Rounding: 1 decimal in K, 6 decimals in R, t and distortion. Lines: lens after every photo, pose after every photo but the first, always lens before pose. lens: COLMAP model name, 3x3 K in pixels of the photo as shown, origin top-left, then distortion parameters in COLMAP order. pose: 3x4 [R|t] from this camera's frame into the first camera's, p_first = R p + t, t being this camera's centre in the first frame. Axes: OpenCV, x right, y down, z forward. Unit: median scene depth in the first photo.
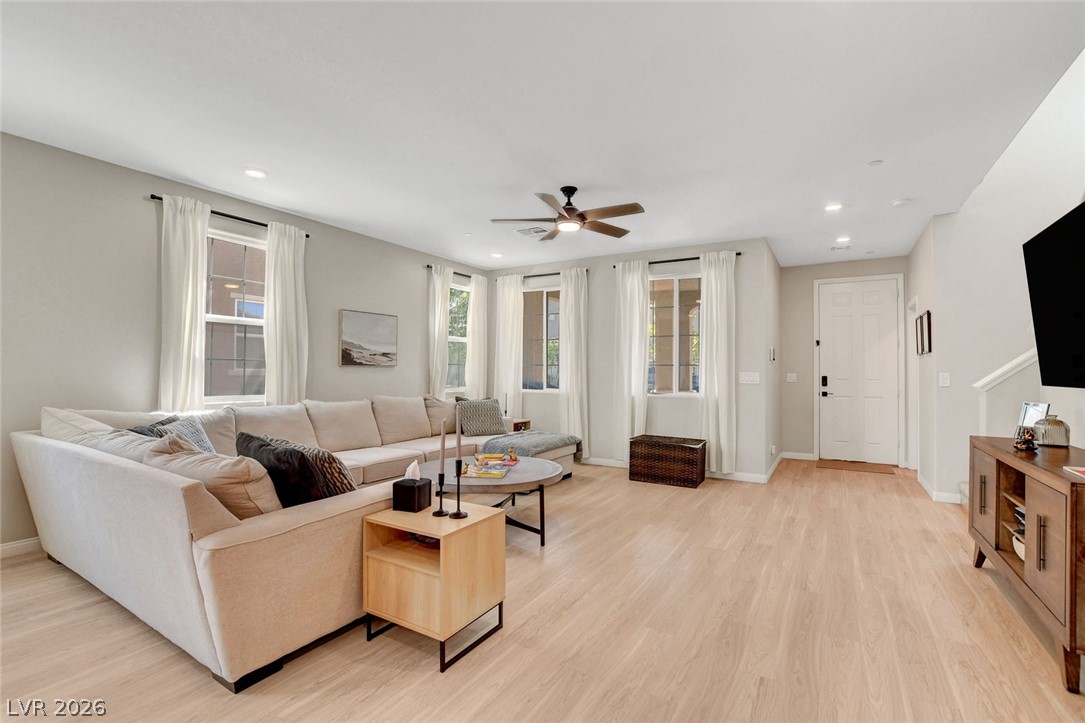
lens RADIAL K [[479.4, 0, 551.4], [0, 479.4, 364.7], [0, 0, 1]] dist [-0.032578, 0.000000]
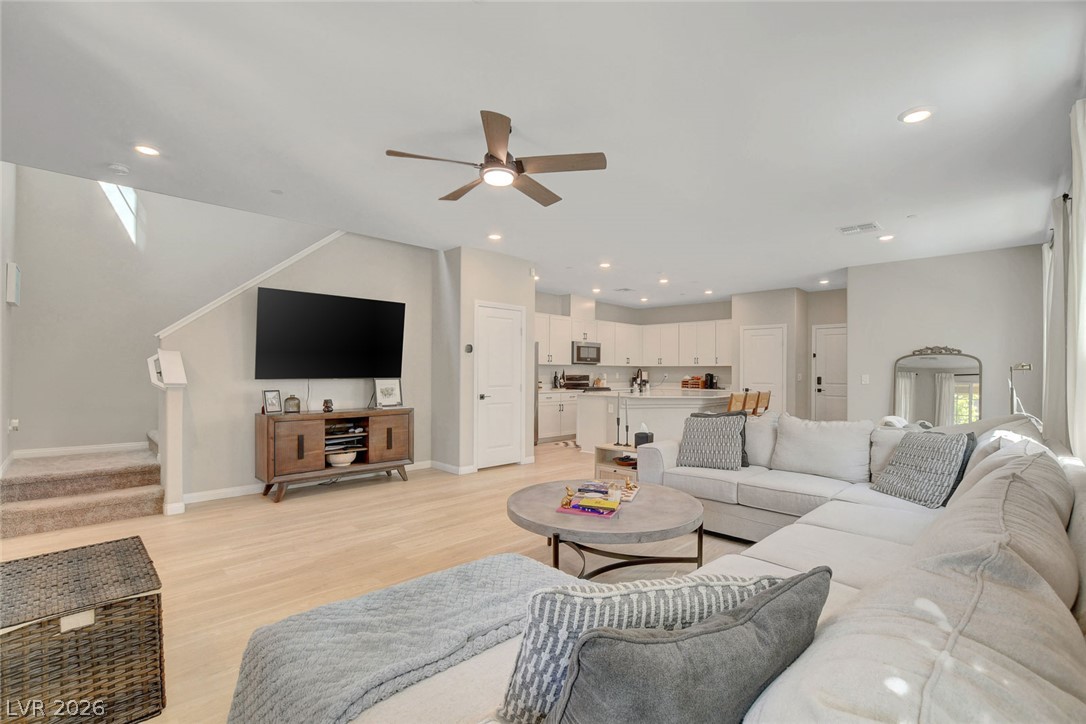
lens RADIAL K [[492.1, 0, 551.9], [0, 492.1, 365.3], [0, 0, 1]] dist [-0.028741, 0.000123]
pose [[-0.972562, -0.009482, 0.232449, -0.167371], [-0.015095, 0.999635, -0.022384, 0.010431], [-0.232152, -0.025279, -0.972351, 1.289608]]
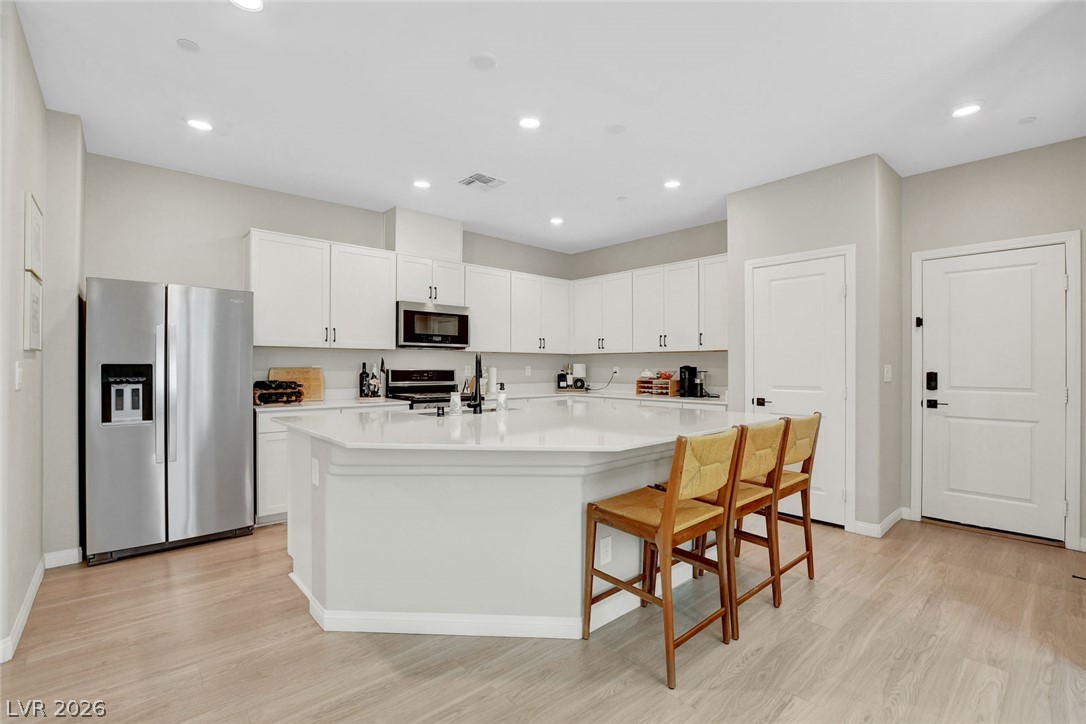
lens RADIAL K [[492.3, 0, 547.6], [0, 492.3, 364.8], [0, 0, 1]] dist [-0.034529, 0.000402]
pose [[-0.955898, -0.007105, 0.293614, -0.340506], [-0.011469, 0.999848, -0.013145, 0.003907], [-0.293476, -0.015933, -0.955834, 0.284470]]
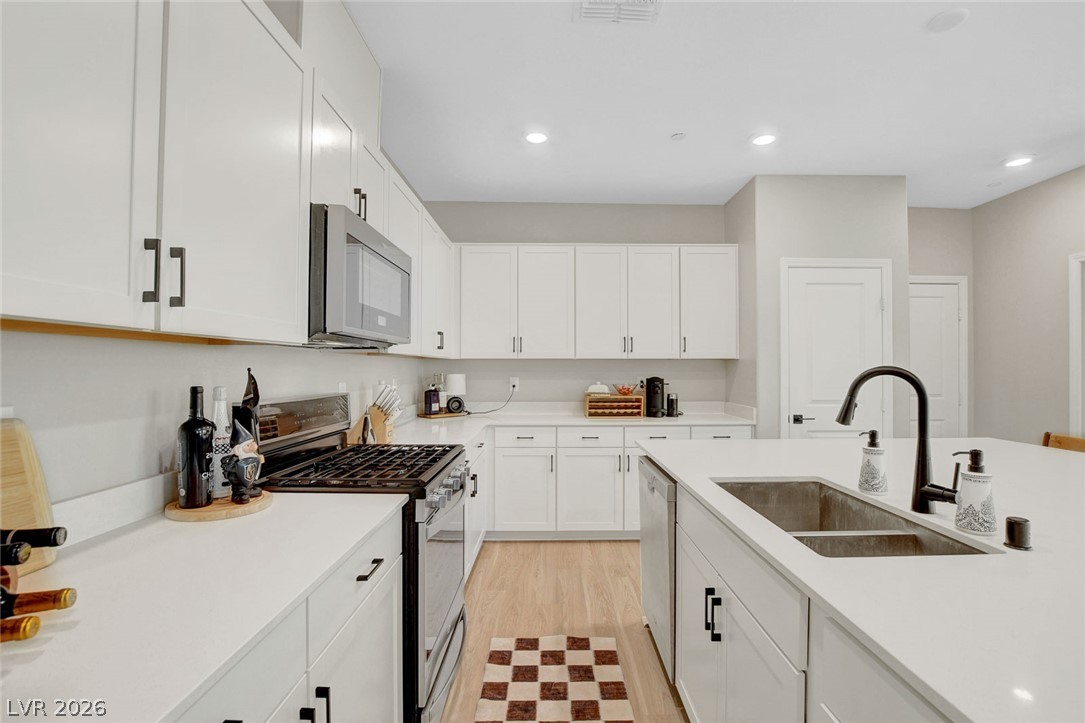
lens RADIAL K [[492.1, 0, 554.1], [0, 492.1, 364.4], [0, 0, 1]] dist [-0.029558, 0.001096]
pose [[-0.853925, -0.010908, -0.520282, 0.210103], [0.000009, 0.999780, -0.020976, -0.014033], [0.520396, -0.017917, -0.853737, -0.147512]]
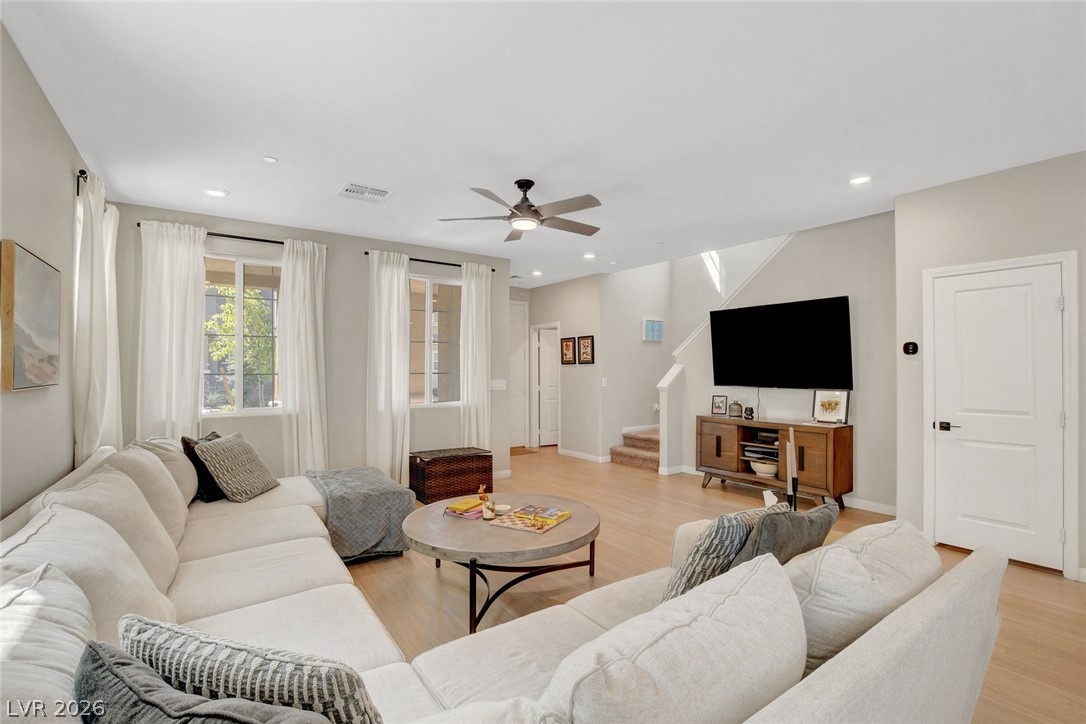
lens RADIAL K [[492.1, 0, 551.9], [0, 492.1, 365.3], [0, 0, 1]] dist [-0.028741, 0.000123]
pose [[0.393474, 0.000354, 0.919336, -0.591975], [-0.008783, 0.999956, 0.003374, -0.022879], [-0.919294, -0.009402, 0.393459, 0.442568]]
